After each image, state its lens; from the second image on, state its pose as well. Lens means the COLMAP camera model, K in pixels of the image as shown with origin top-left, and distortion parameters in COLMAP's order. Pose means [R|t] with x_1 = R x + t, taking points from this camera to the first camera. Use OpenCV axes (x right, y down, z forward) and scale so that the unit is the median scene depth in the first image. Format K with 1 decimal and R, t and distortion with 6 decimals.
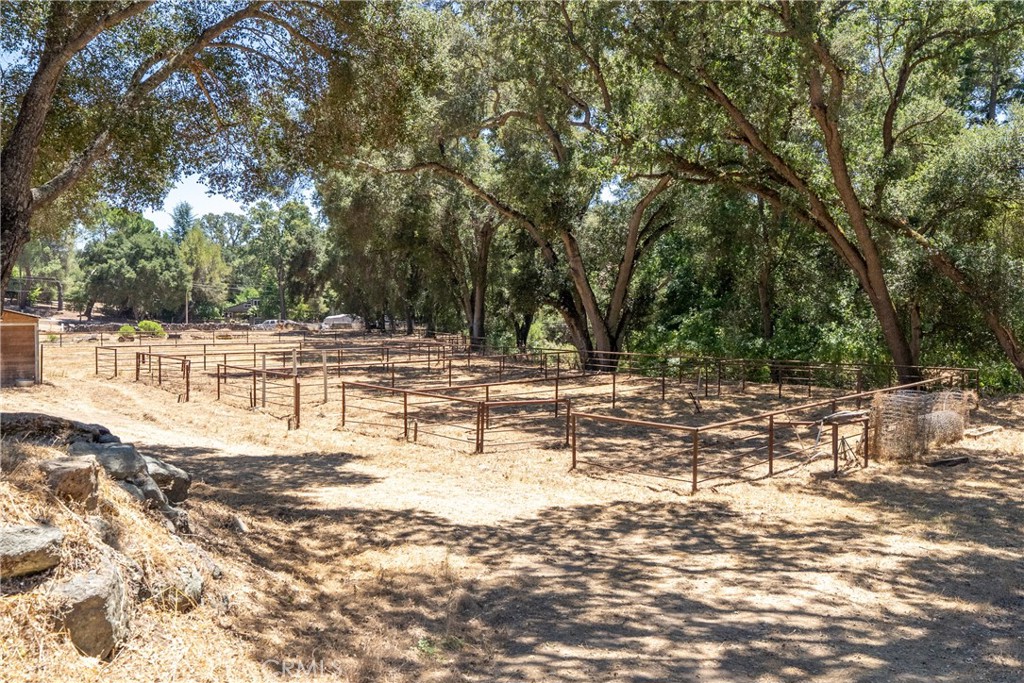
lens RADIAL K [[884.4, 0, 512.0], [0, 884.4, 340.9], [0, 0, 1]] dist [0.003389, 0.001119]
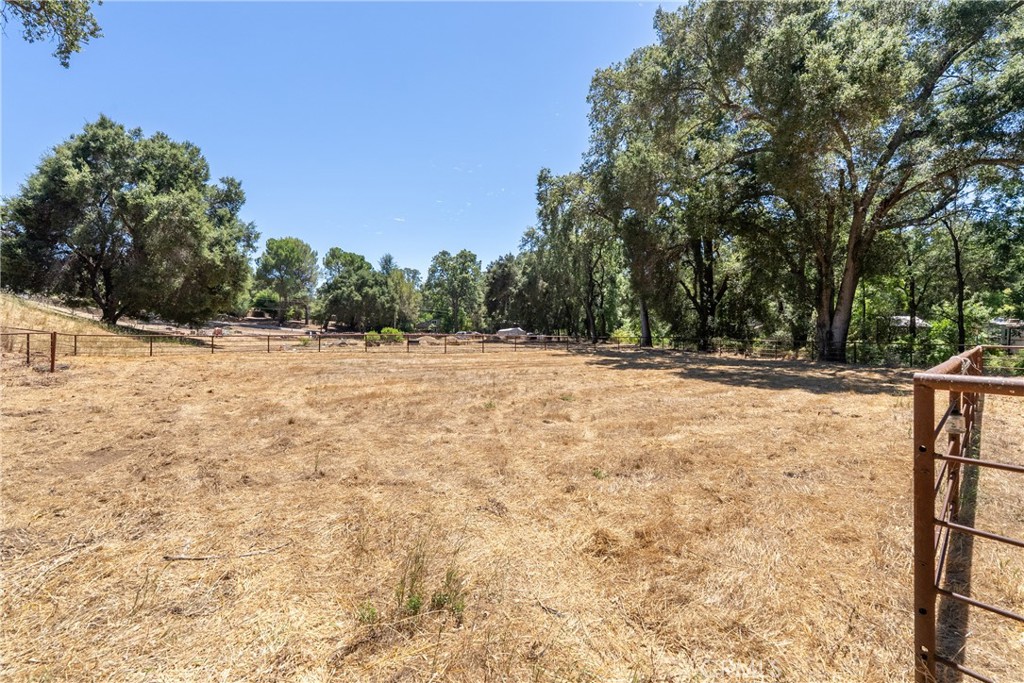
lens RADIAL K [[467.7, 0, 512.1], [0, 467.7, 339.3], [0, 0, 1]] dist [0.001015, -0.000002]
pose [[0.998587, 0.006934, -0.052696, -0.147735], [-0.007884, 0.999810, -0.017852, -0.000100], [0.052562, 0.018242, 0.998451, 0.280116]]
